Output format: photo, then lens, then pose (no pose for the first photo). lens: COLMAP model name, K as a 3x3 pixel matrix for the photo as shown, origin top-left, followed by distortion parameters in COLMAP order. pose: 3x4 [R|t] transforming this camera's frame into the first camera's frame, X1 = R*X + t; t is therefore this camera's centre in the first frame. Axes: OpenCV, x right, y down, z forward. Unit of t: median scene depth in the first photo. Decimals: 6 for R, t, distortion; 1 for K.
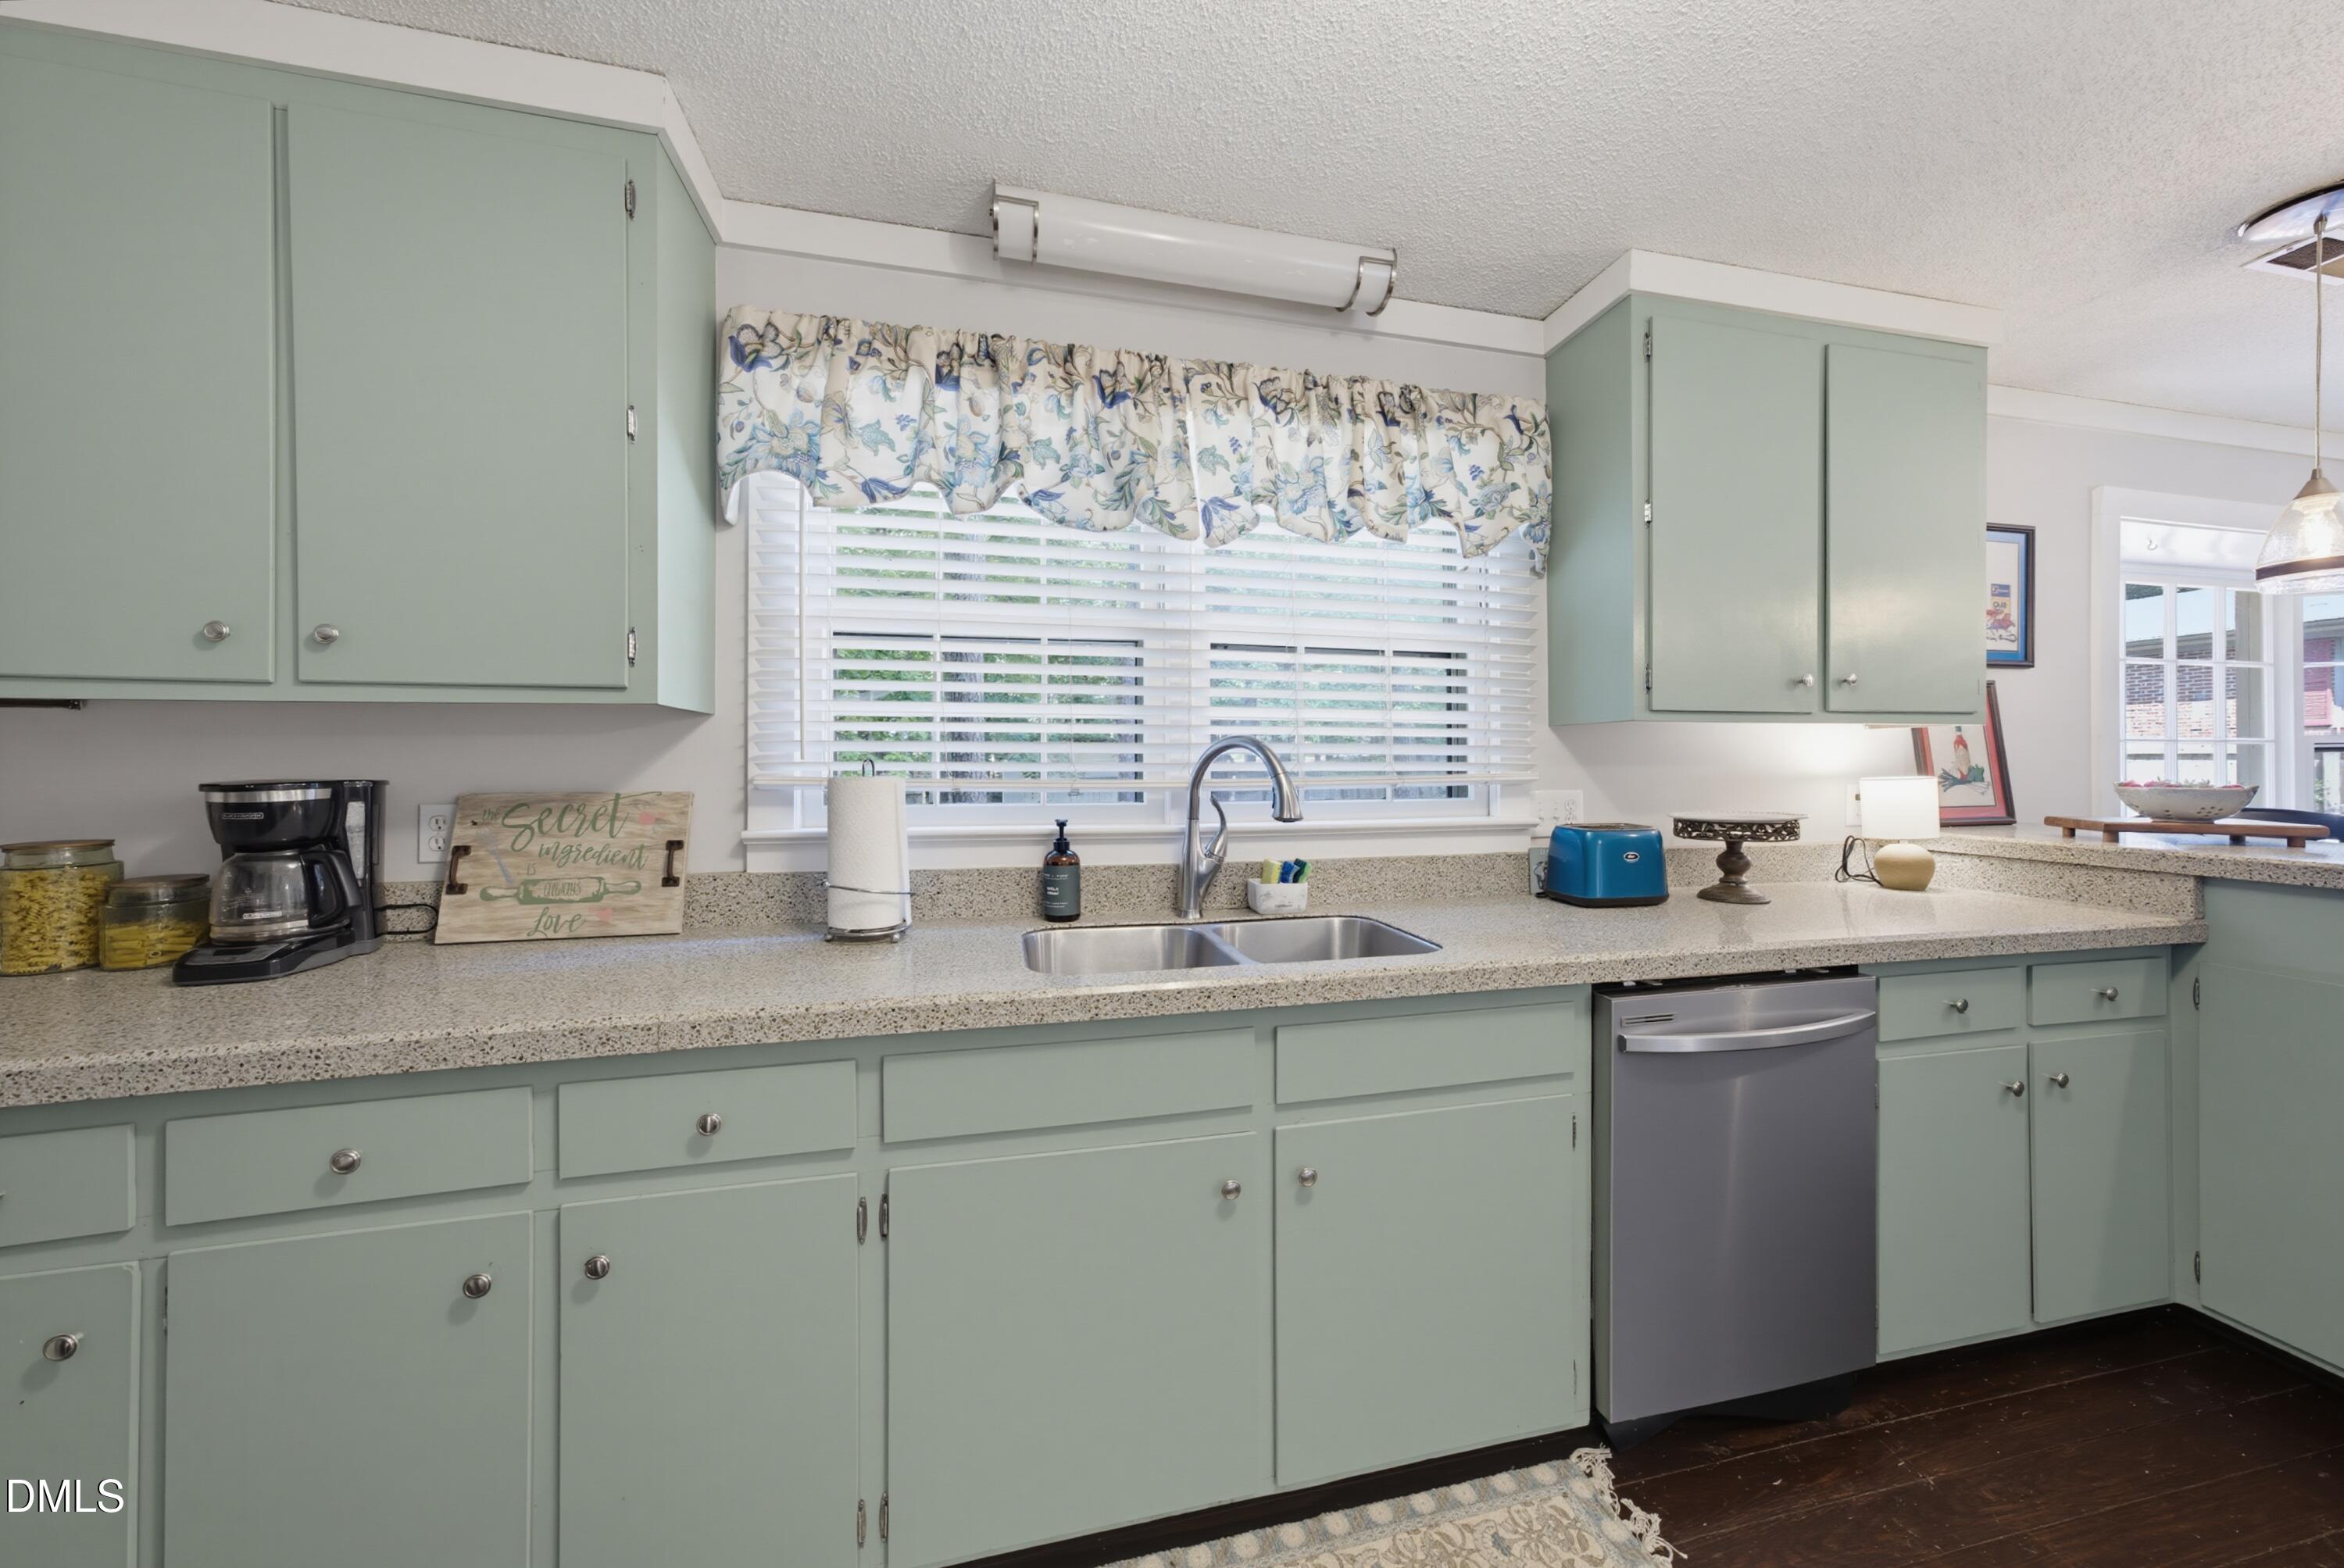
lens RADIAL K [[818.5, 0, 1170.3], [0, 818.5, 775.2], [0, 0, 1]] dist [-0.012635, 0.014098]
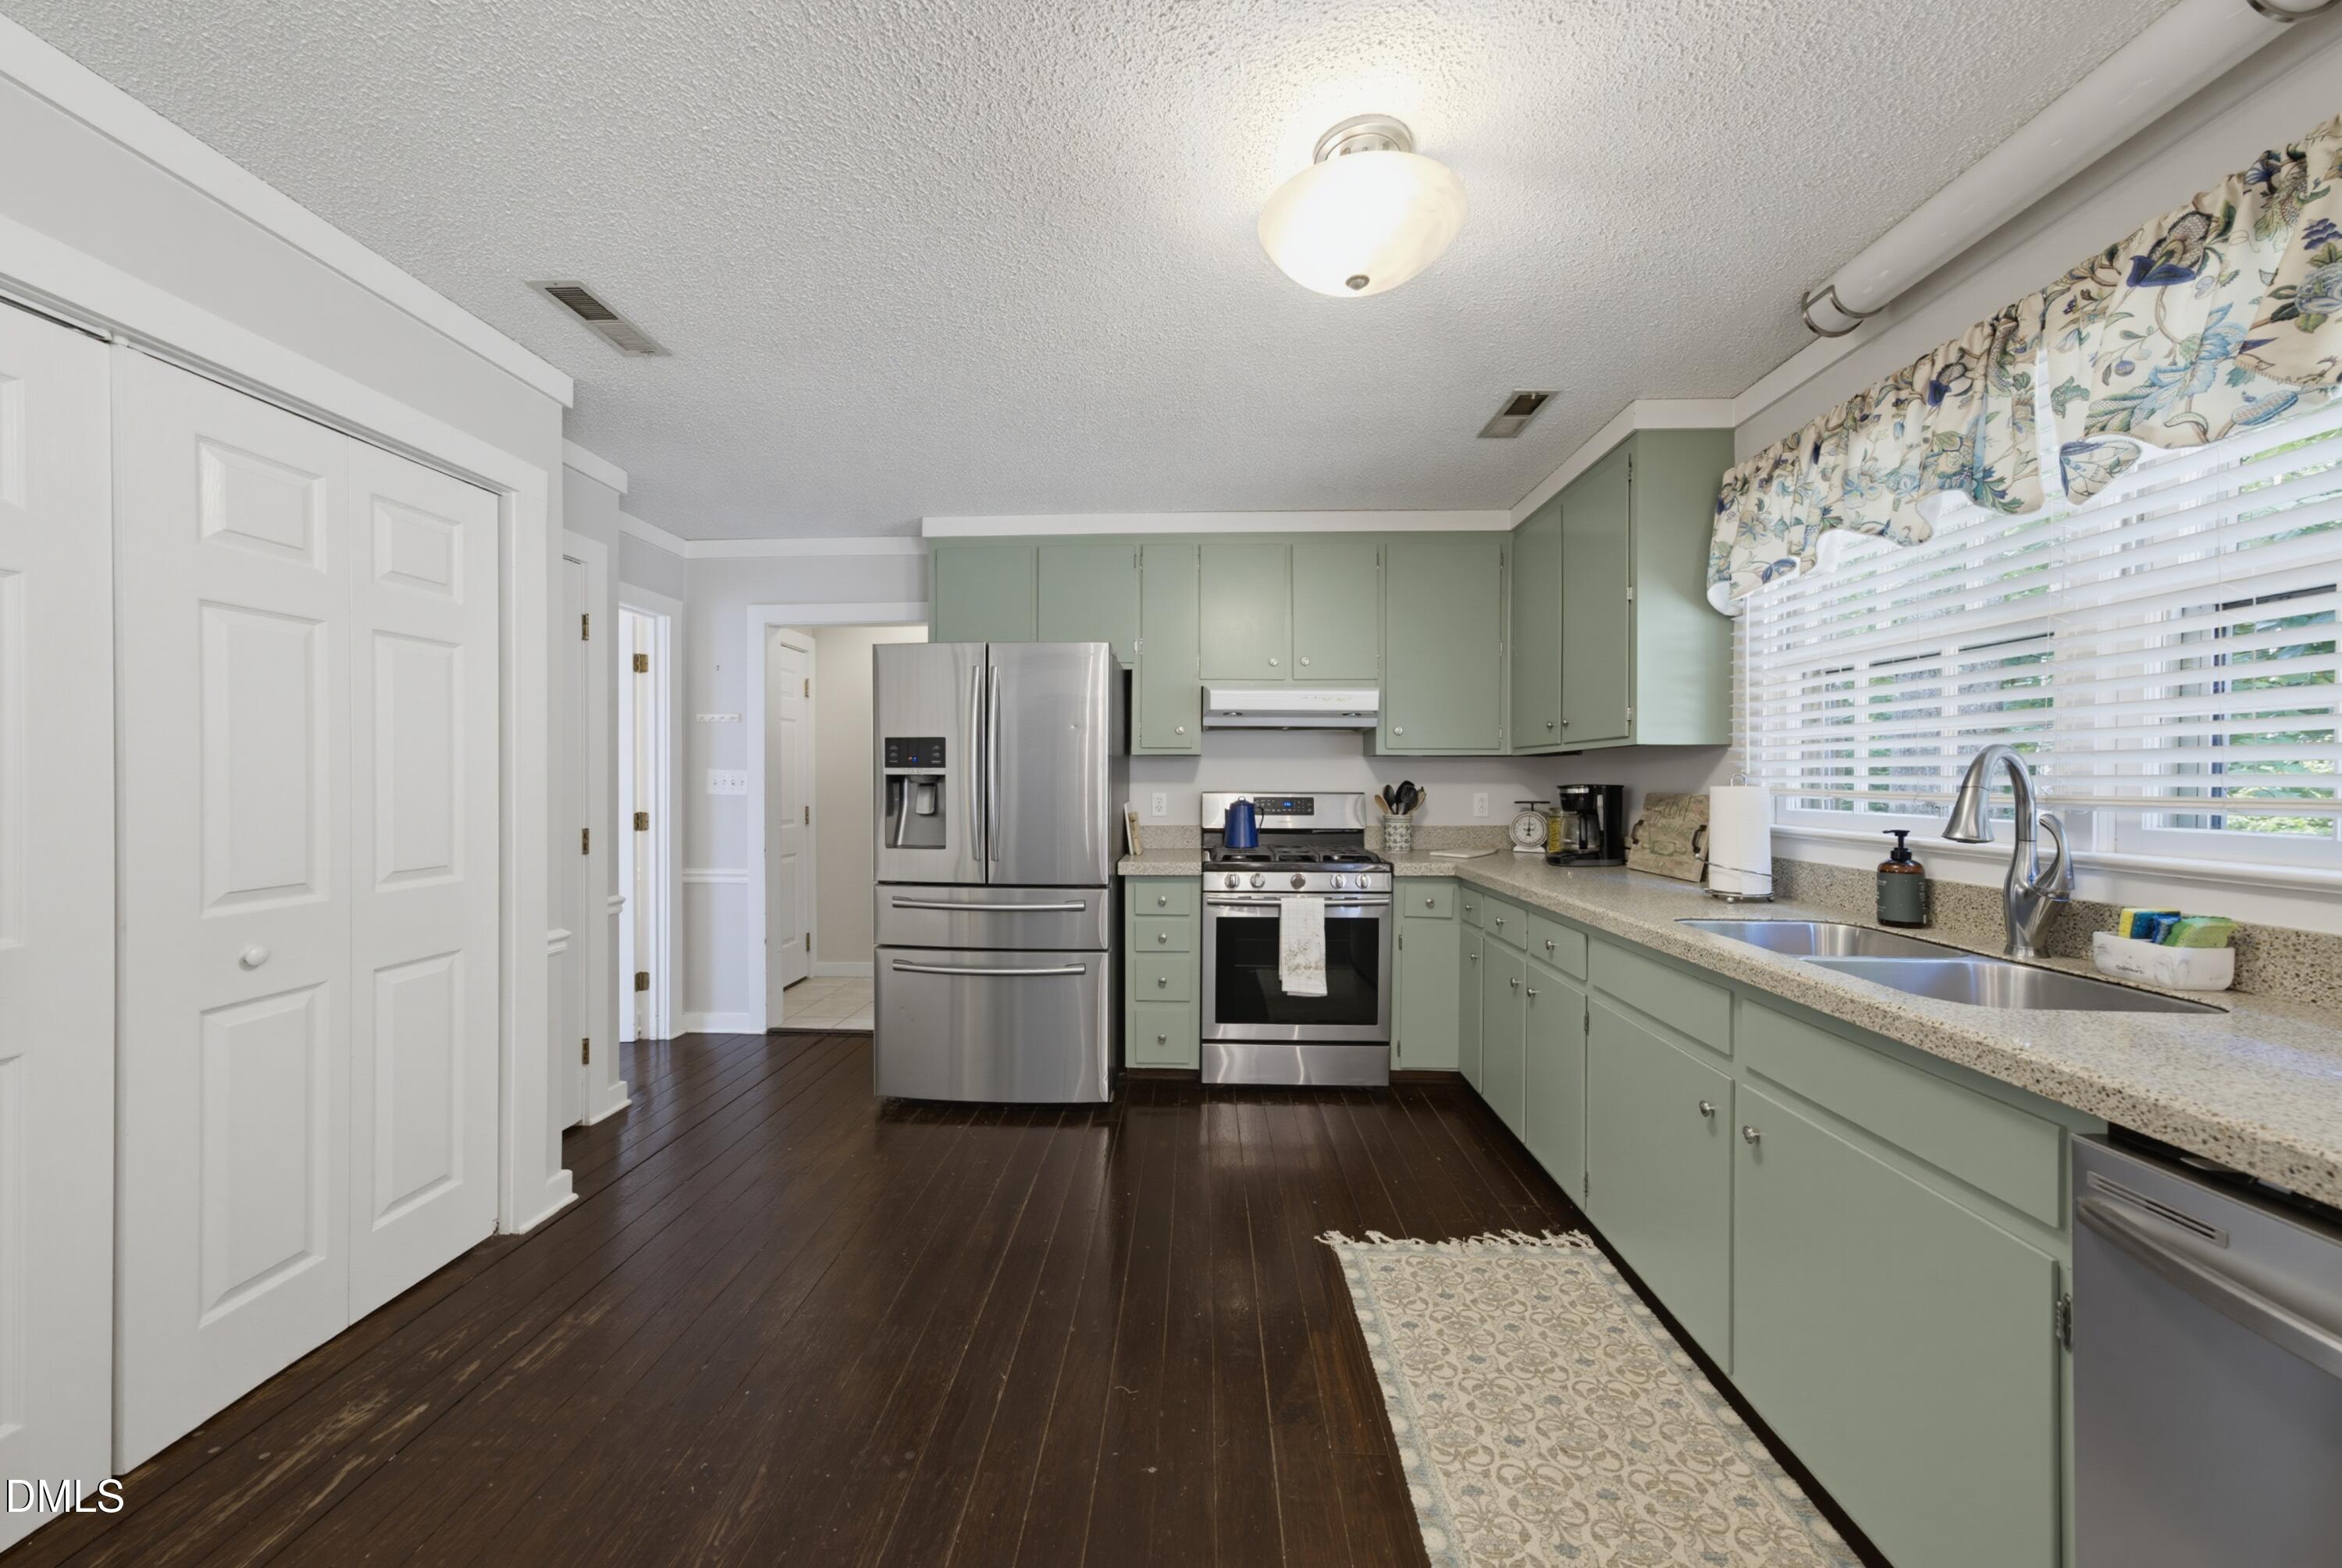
lens RADIAL K [[817.8, 0, 1169.3], [0, 817.8, 775.3], [0, 0, 1]] dist [-0.012635, 0.014098]
pose [[-0.266453, -0.004246, -0.963839, 1.351197], [-0.012522, 0.999921, -0.000944, -0.002557], [0.963767, 0.011818, -0.266485, 0.468719]]
